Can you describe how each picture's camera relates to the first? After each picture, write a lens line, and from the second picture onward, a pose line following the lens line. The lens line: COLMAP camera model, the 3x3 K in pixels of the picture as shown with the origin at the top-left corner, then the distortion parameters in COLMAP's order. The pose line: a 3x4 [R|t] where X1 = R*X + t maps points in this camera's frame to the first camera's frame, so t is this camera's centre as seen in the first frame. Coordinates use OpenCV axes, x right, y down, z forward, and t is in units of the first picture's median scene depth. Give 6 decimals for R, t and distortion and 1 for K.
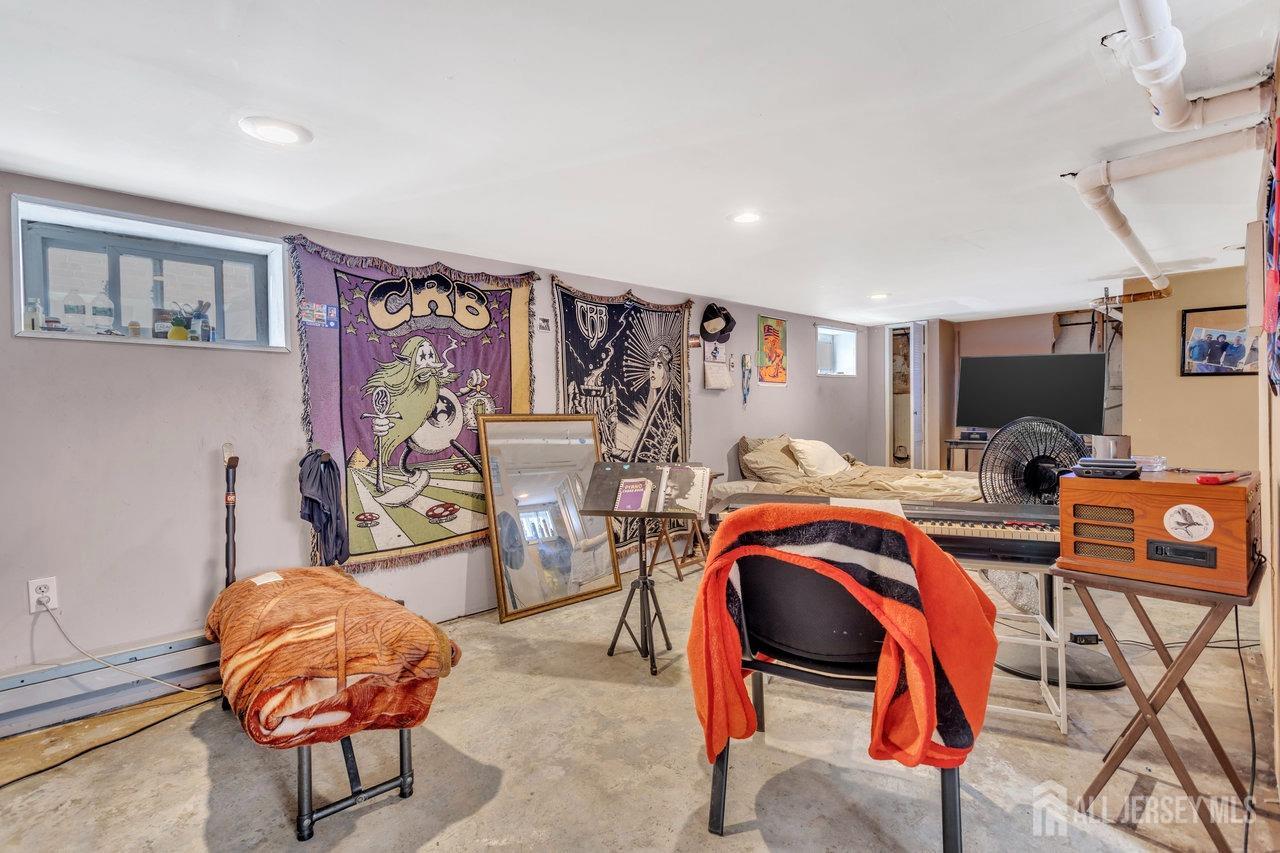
lens RADIAL K [[599.0, 0, 631.6], [0, 599.0, 415.7], [0, 0, 1]] dist [0.003064, 0.000183]
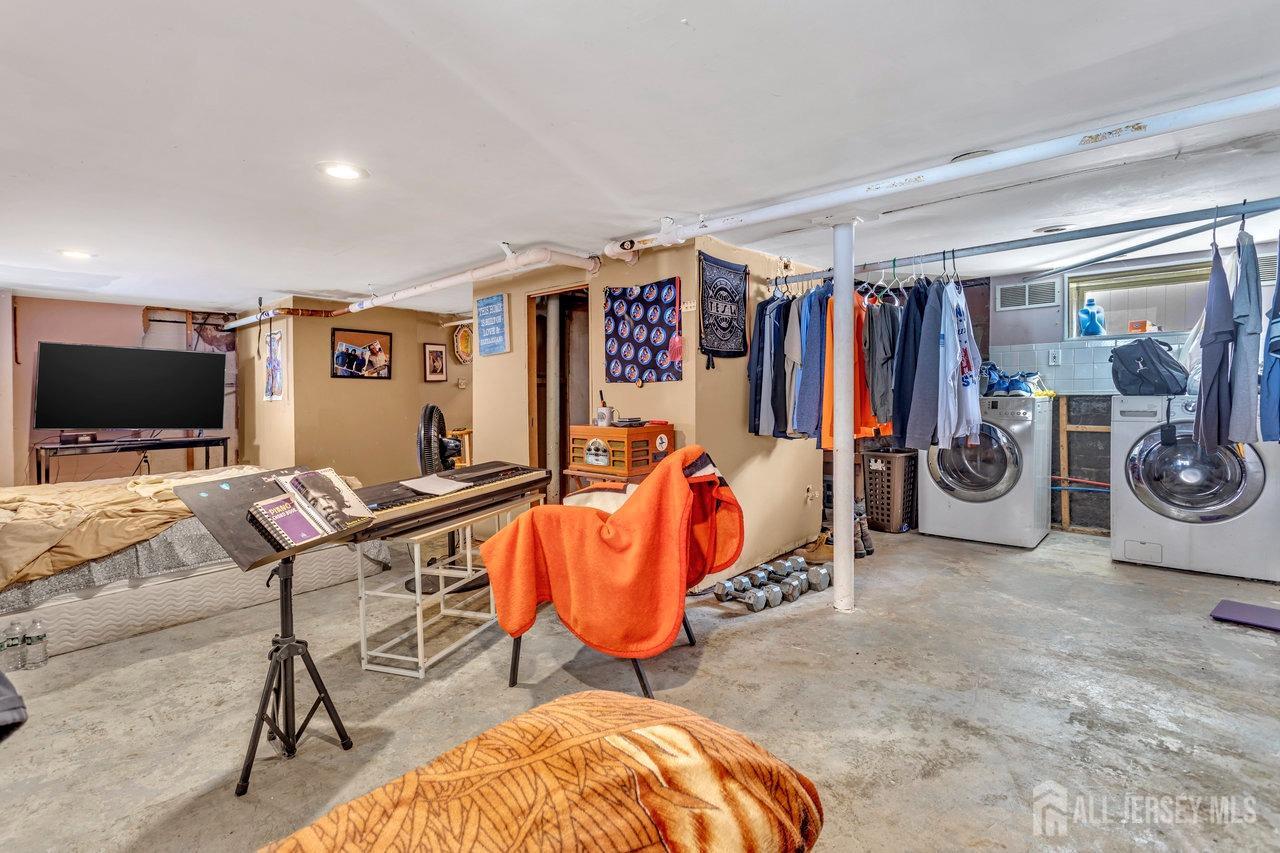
lens RADIAL K [[599.0, 0, 631.6], [0, 599.0, 415.7], [0, 0, 1]] dist [0.003064, 0.000183]
pose [[-0.065564, -0.019643, 0.997655, -0.464869], [0.028250, 0.999369, 0.021533, 0.008882], [-0.997448, 0.029596, -0.064967, 0.441883]]
